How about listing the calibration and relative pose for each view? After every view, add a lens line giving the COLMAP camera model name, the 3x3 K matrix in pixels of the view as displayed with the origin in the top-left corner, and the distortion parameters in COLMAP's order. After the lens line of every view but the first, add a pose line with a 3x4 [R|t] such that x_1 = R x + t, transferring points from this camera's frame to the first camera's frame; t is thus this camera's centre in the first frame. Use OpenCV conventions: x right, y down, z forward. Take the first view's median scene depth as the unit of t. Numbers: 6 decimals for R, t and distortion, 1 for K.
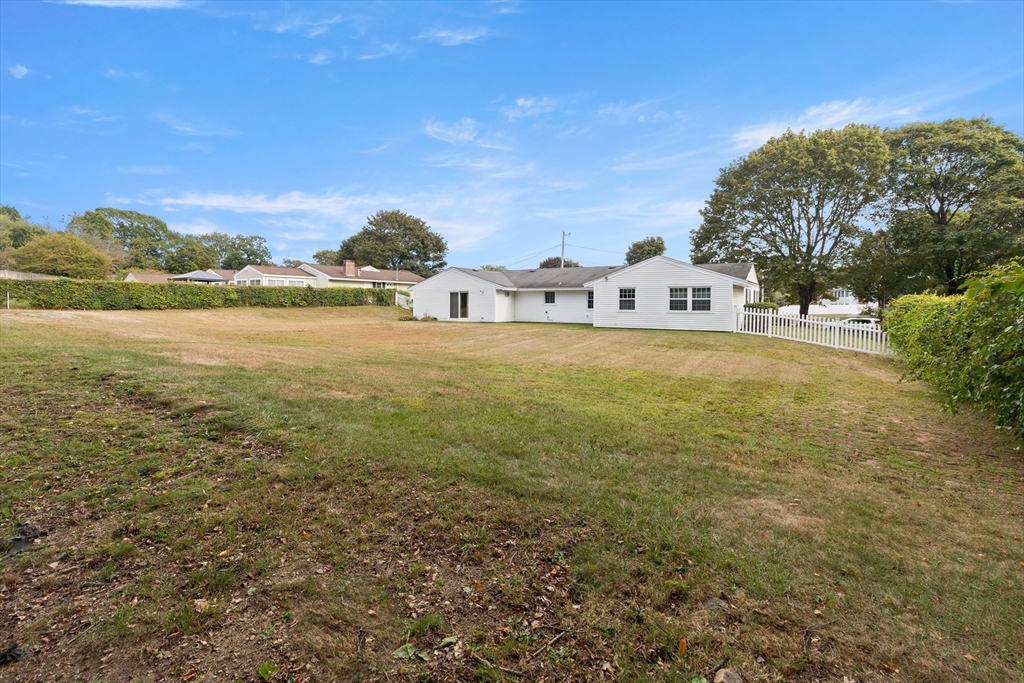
lens RADIAL K [[462.8, 0, 514.7], [0, 462.8, 303.3], [0, 0, 1]] dist [0.002419, 0.000229]
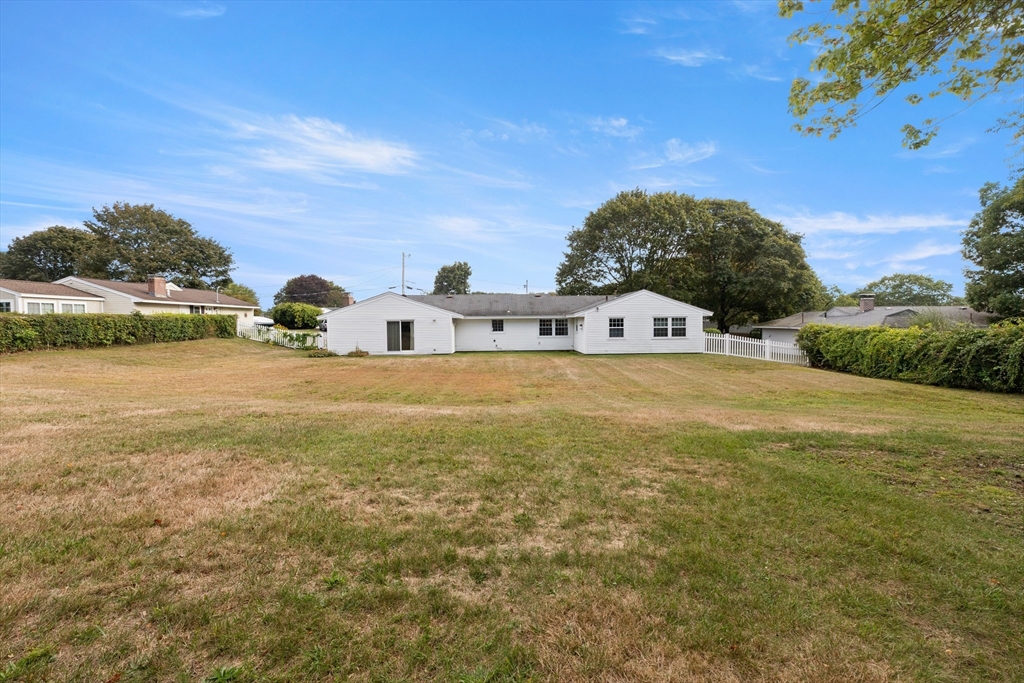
lens RADIAL K [[462.8, 0, 514.7], [0, 462.8, 303.3], [0, 0, 1]] dist [0.002419, 0.000229]
pose [[0.822280, 0.009076, 0.569010, -0.453946], [0.014416, 0.999220, -0.036770, -0.023140], [-0.568900, 0.038438, 0.821508, 0.167590]]
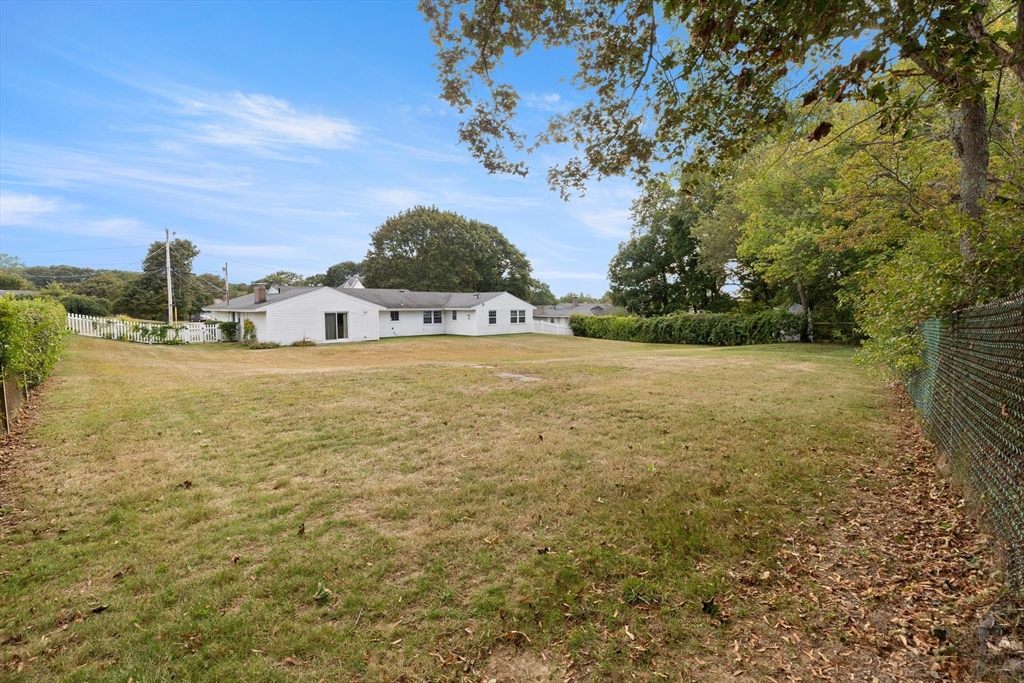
lens RADIAL K [[462.8, 0, 514.7], [0, 462.8, 303.3], [0, 0, 1]] dist [0.002419, 0.000229]
pose [[0.198443, -0.000208, 0.980112, -1.037479], [0.001746, 0.999998, -0.000141, -0.044698], [-0.980111, 0.001739, 0.198443, 0.453803]]
